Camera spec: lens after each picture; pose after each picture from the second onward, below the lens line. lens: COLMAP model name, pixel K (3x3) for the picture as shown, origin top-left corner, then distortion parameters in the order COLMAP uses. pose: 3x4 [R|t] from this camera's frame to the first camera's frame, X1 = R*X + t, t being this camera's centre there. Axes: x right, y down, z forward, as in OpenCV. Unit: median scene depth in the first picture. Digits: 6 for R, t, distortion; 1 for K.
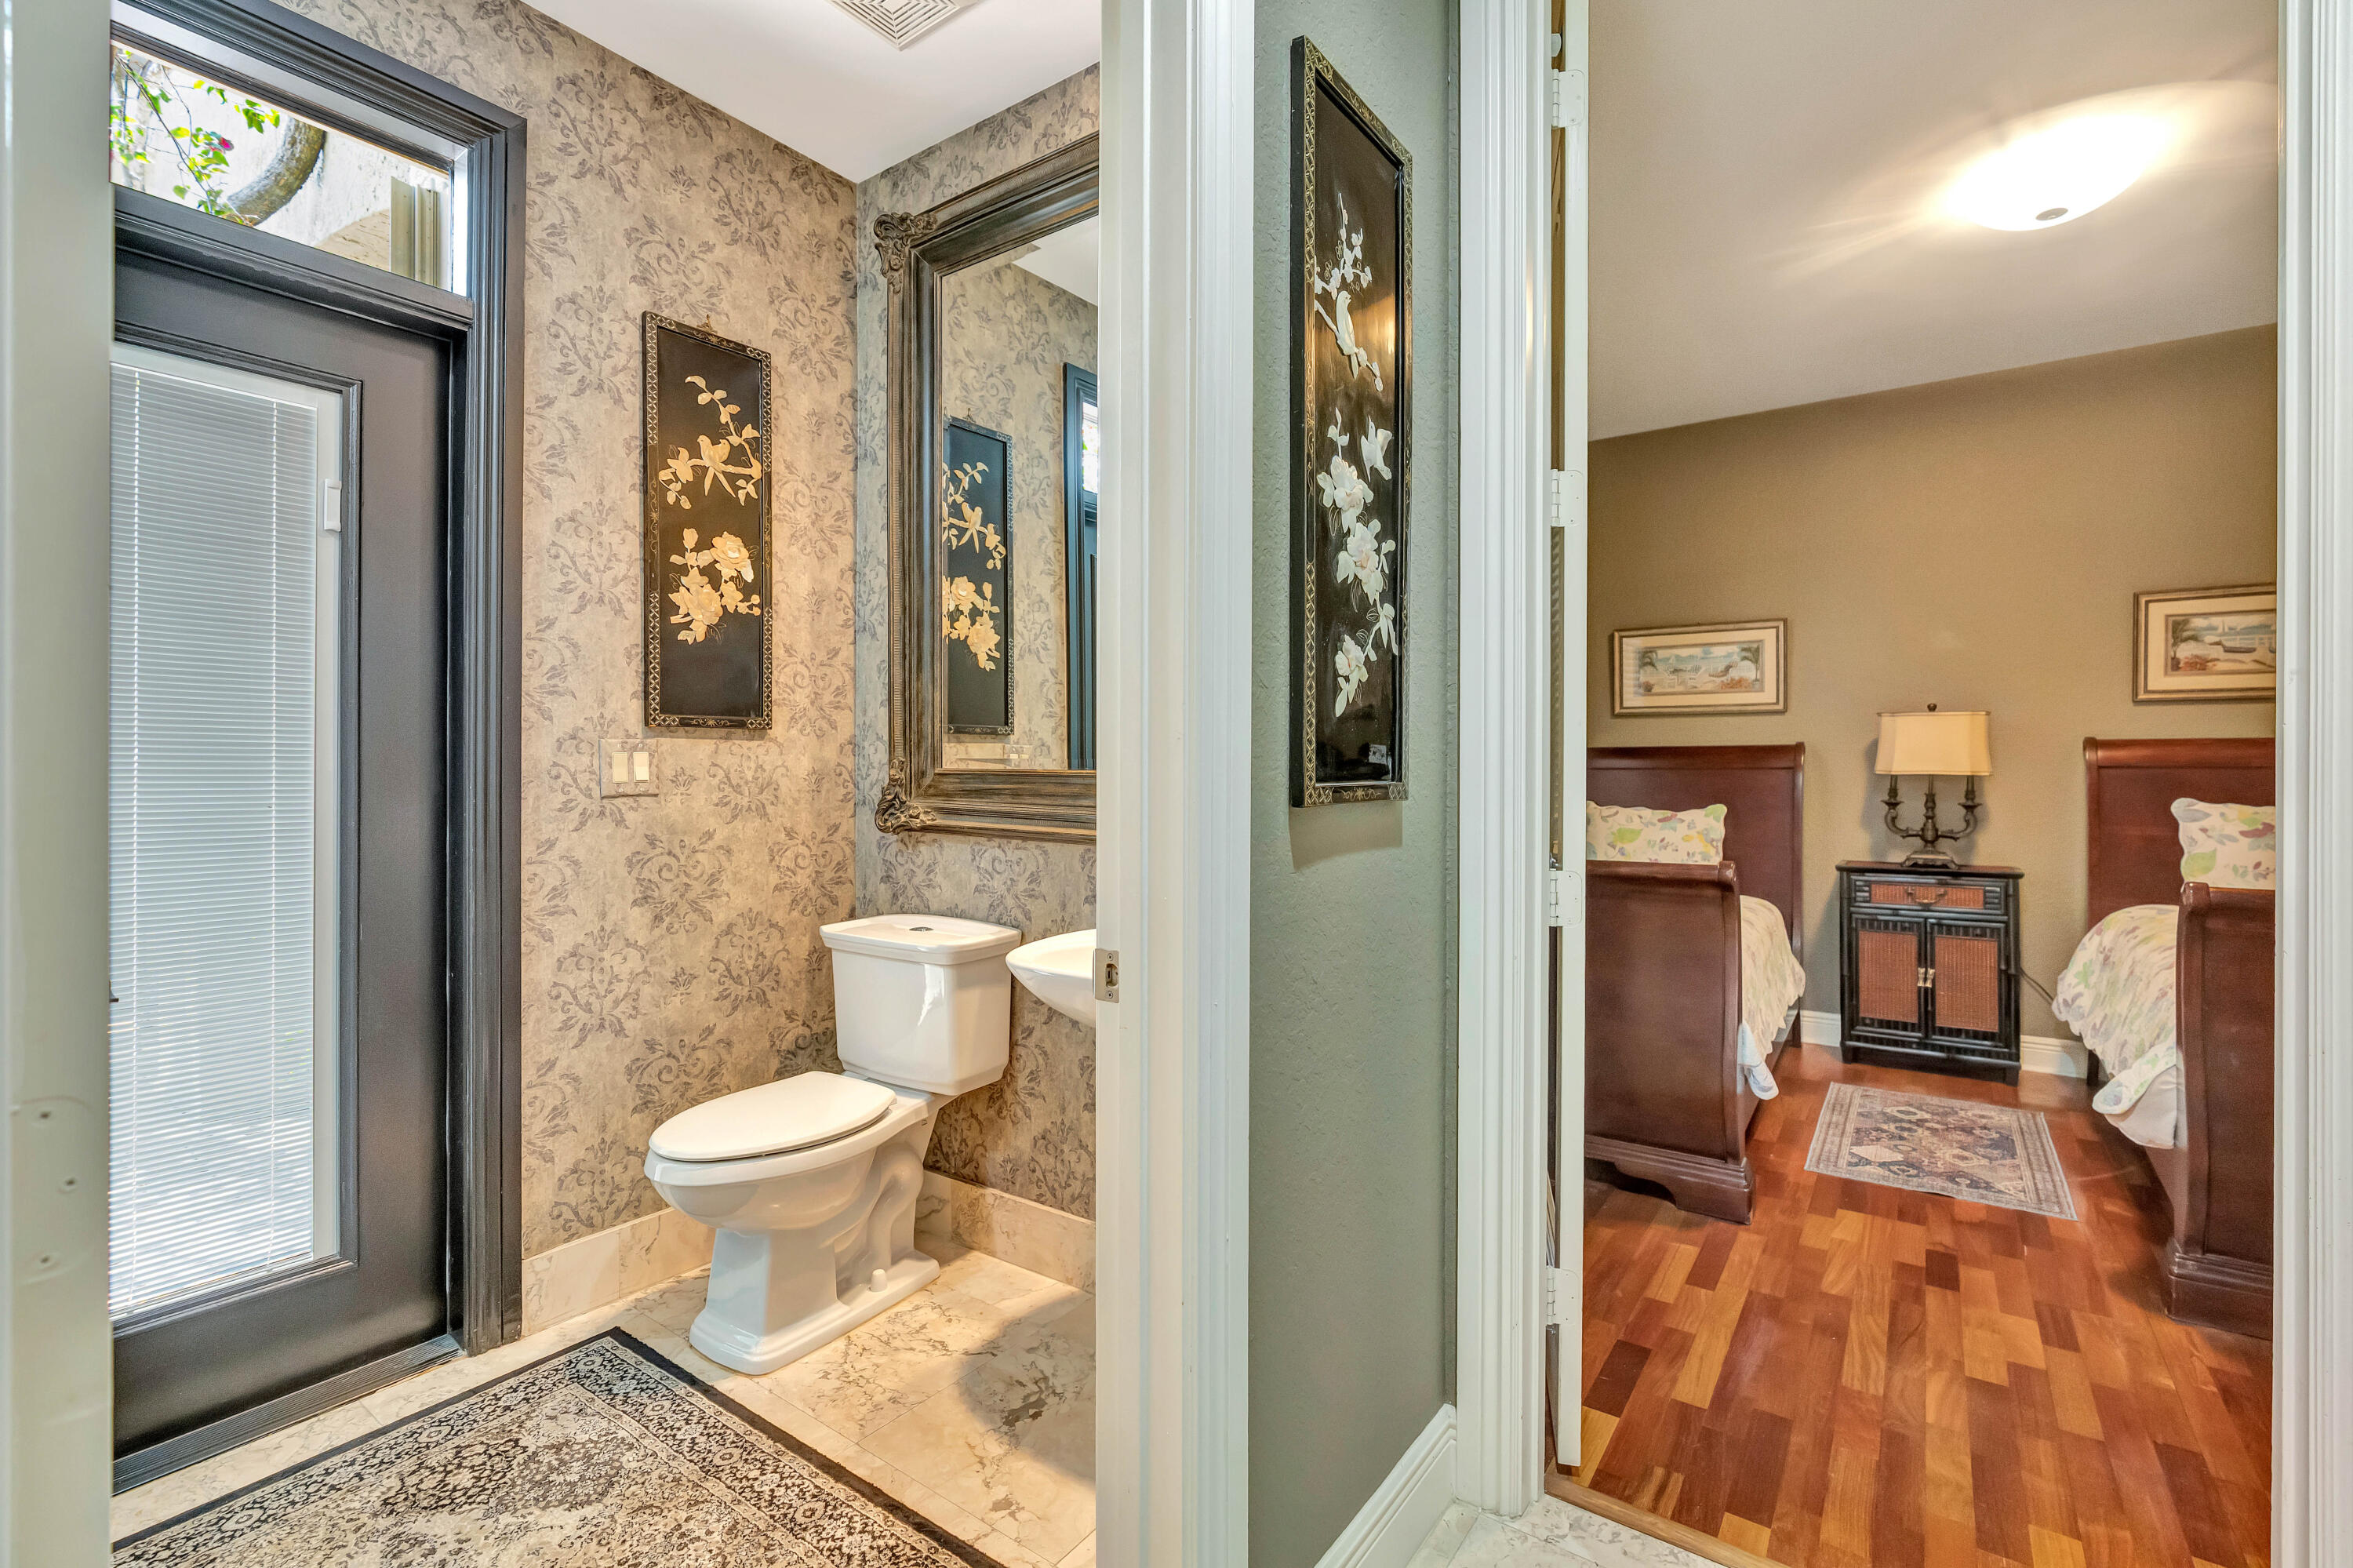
lens RADIAL K [[1068.8, 0, 1184.5], [0, 1068.8, 774.7], [0, 0, 1]] dist [-0.010372, 0.004258]
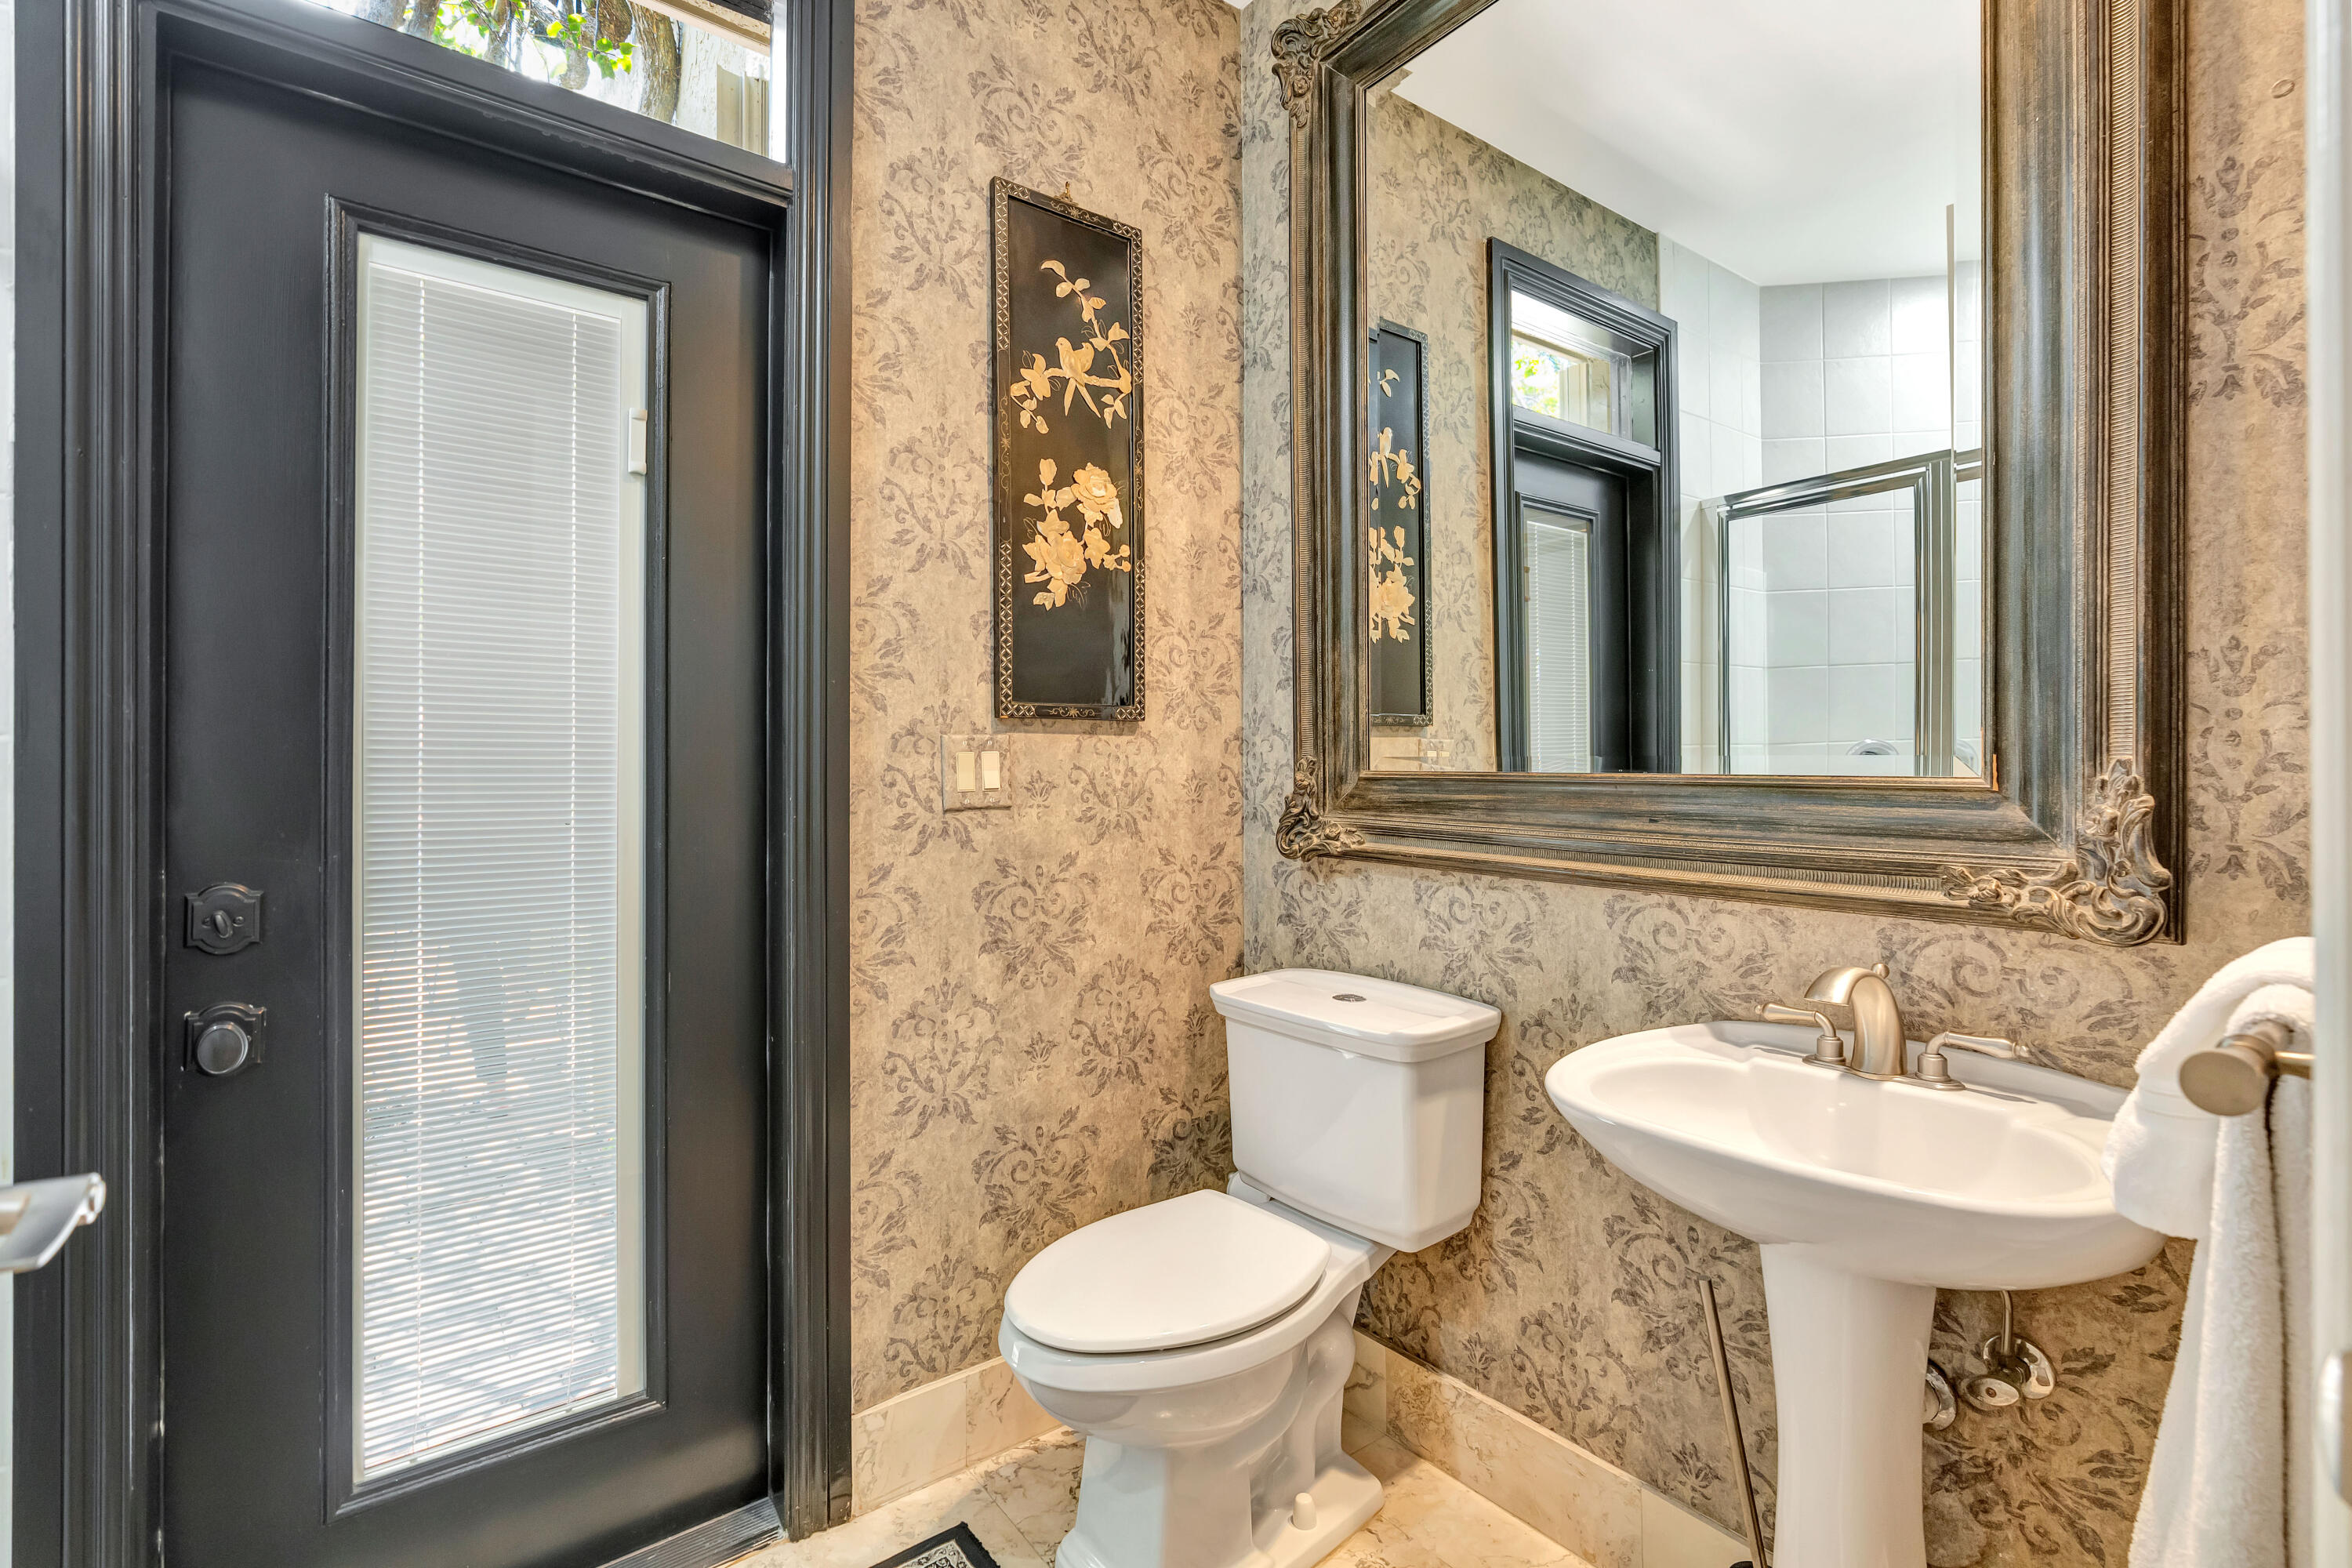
lens RADIAL K [[1068.3, 0, 1162.6], [0, 1068.3, 774.8], [0, 0, 1]] dist [-0.010372, 0.004258]
pose [[0.955442, -0.002357, -0.295170, -0.166865], [0.002150, 0.999997, -0.001027, -0.003360], [0.295171, 0.000347, 0.955444, 0.306509]]
